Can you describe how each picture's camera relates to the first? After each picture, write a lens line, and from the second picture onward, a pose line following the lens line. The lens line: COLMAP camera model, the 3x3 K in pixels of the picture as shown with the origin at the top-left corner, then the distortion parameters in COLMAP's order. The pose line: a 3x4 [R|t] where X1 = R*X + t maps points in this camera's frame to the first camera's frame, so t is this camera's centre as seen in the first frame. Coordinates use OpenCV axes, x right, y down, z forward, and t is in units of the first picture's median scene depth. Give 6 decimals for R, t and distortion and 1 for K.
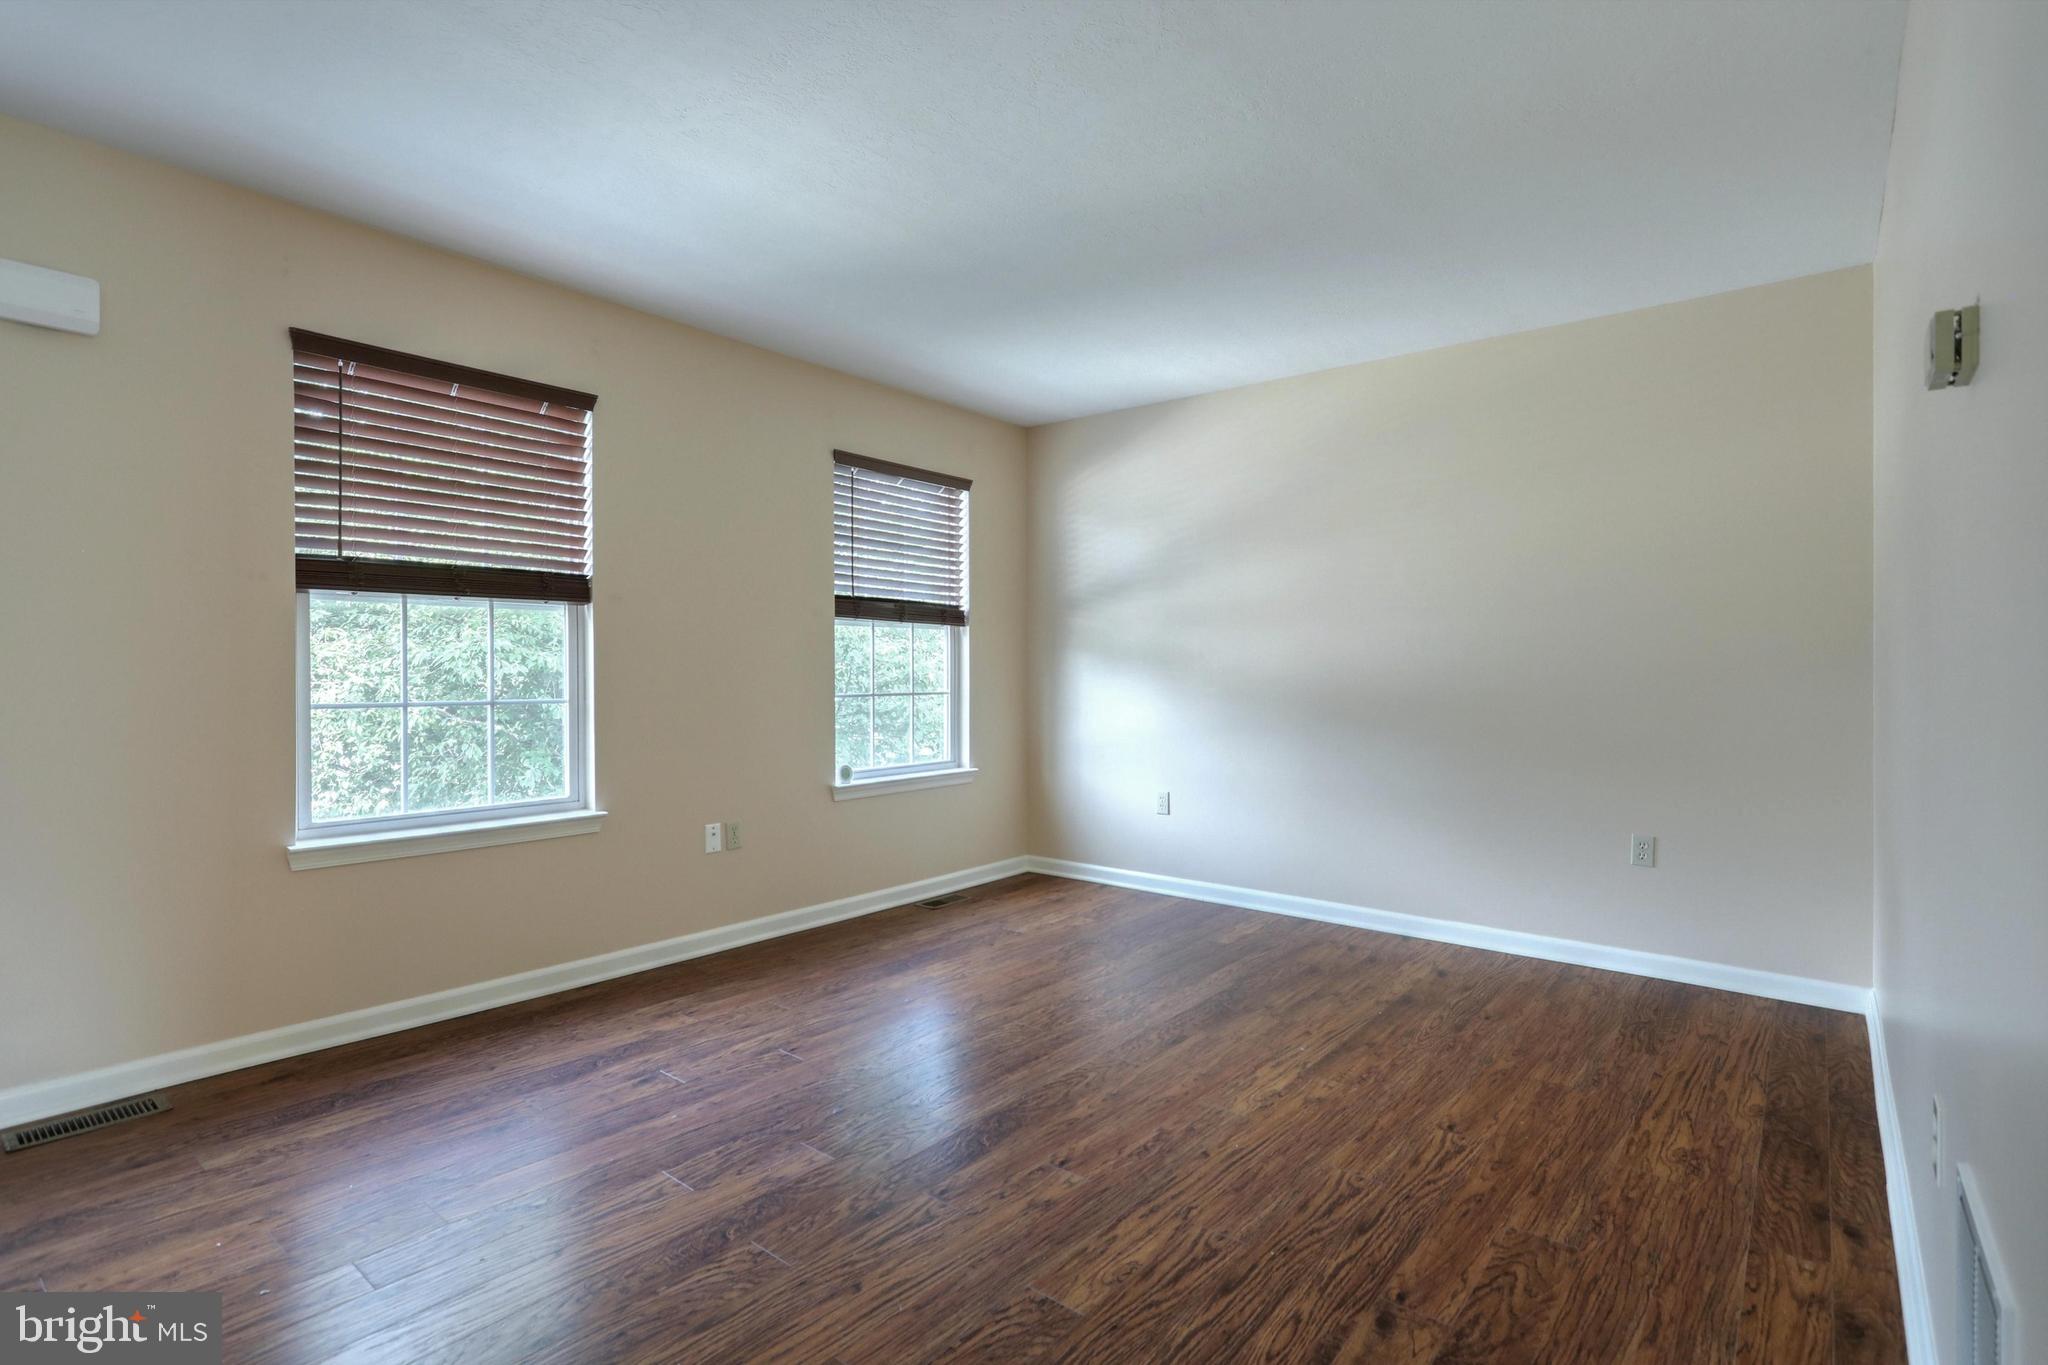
lens RADIAL K [[985.6, 0, 1024.0], [0, 985.6, 682.5], [0, 0, 1]] dist [-0.000167, -0.000213]
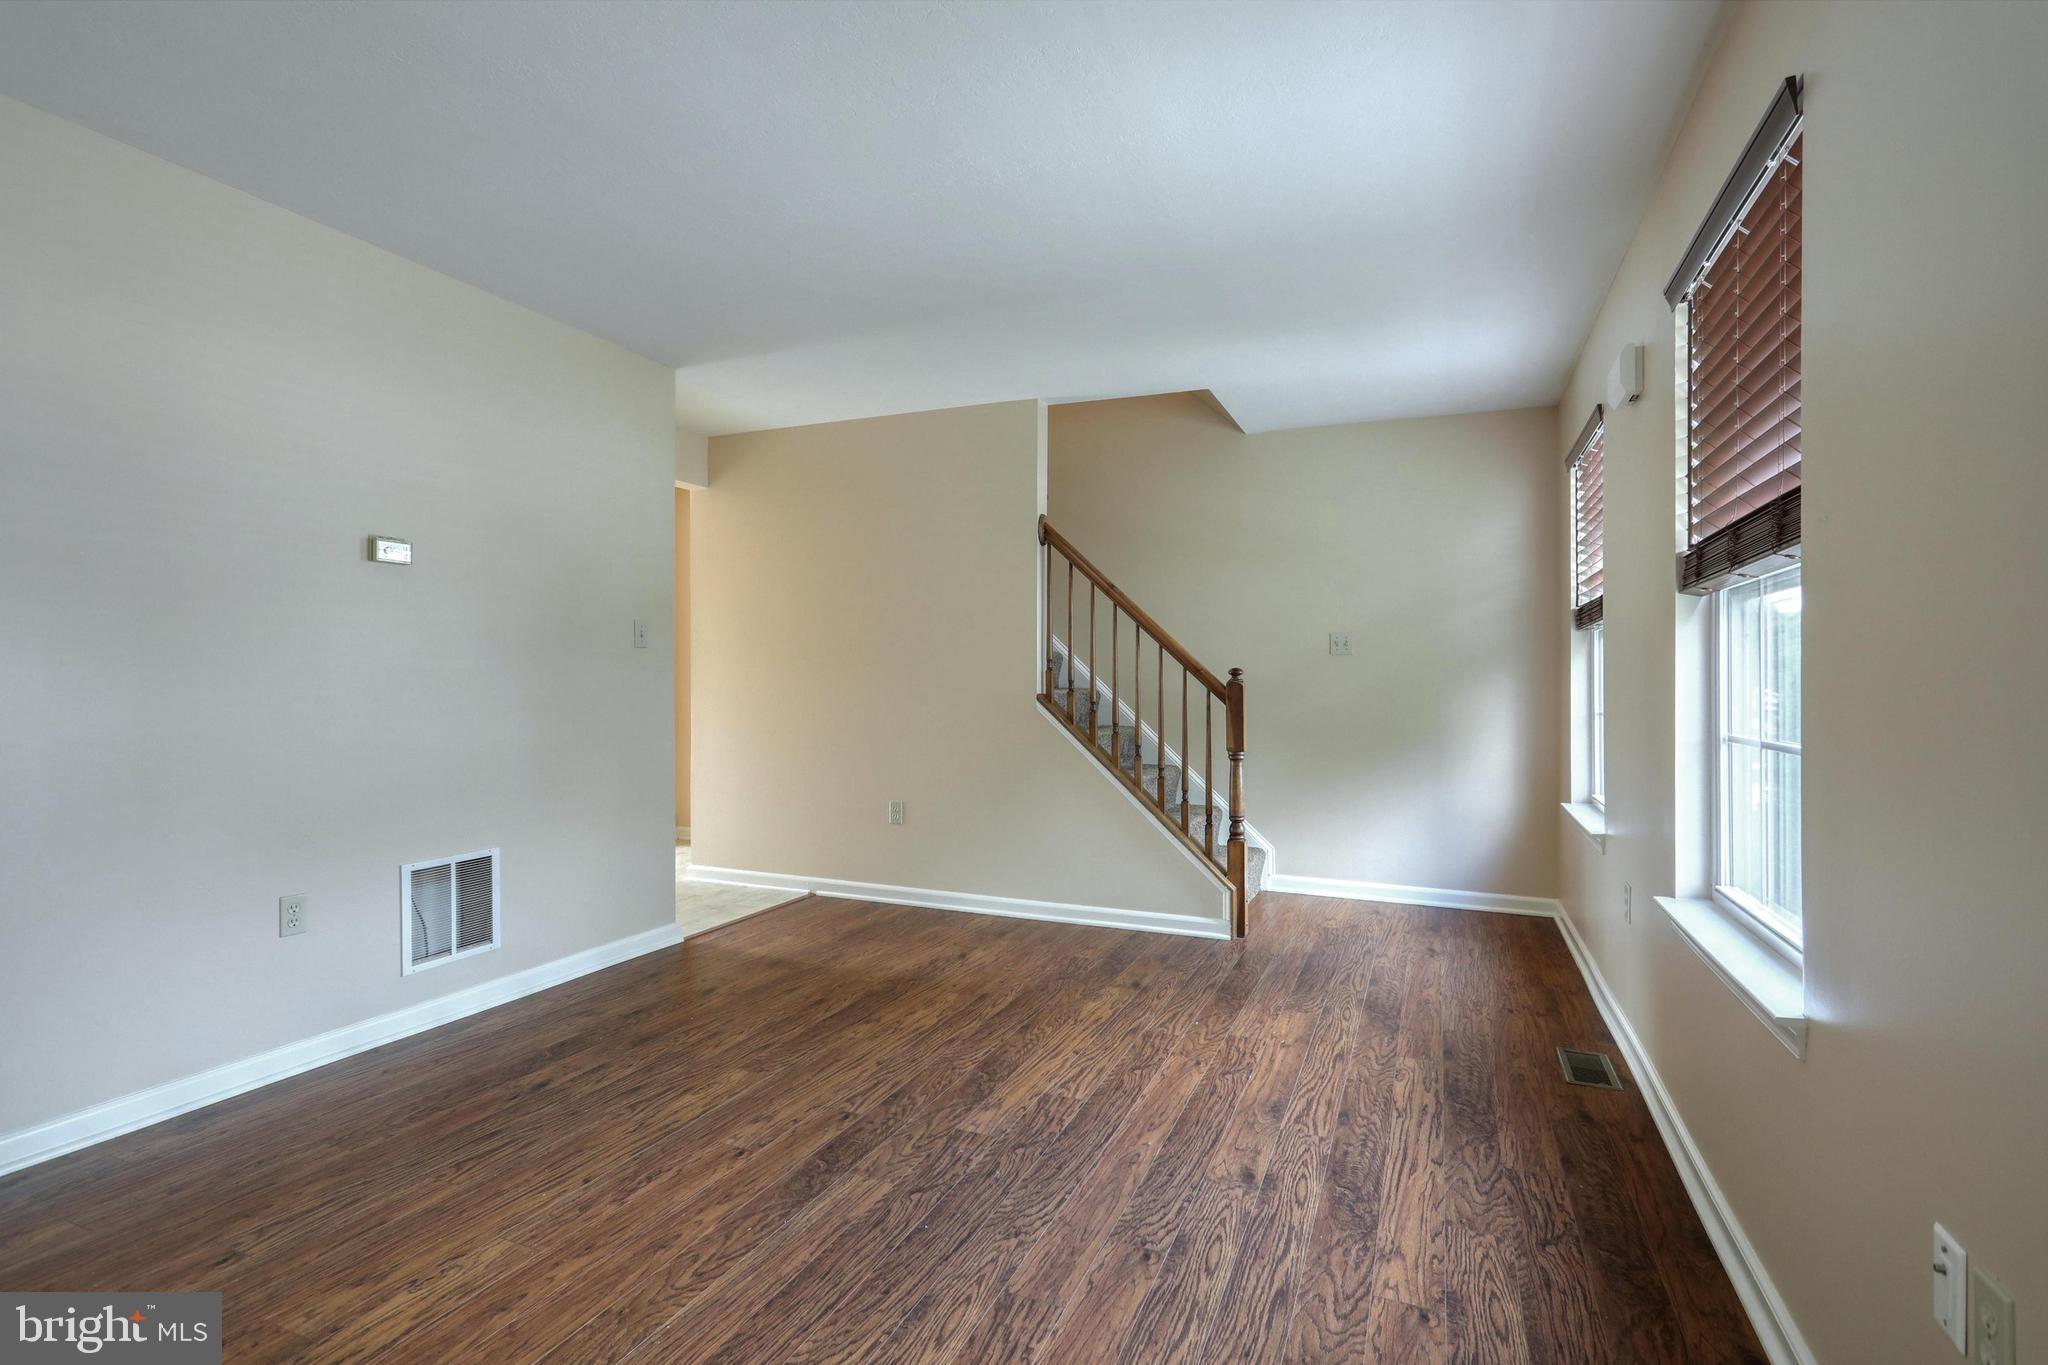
lens RADIAL K [[985.6, 0, 1024.0], [0, 985.6, 682.5], [0, 0, 1]] dist [-0.000167, -0.000213]
pose [[-0.961564, -0.007497, -0.274480, 0.035383], [-0.011527, 0.999848, 0.013072, -0.026921], [0.274340, 0.015733, -0.961504, 1.799926]]
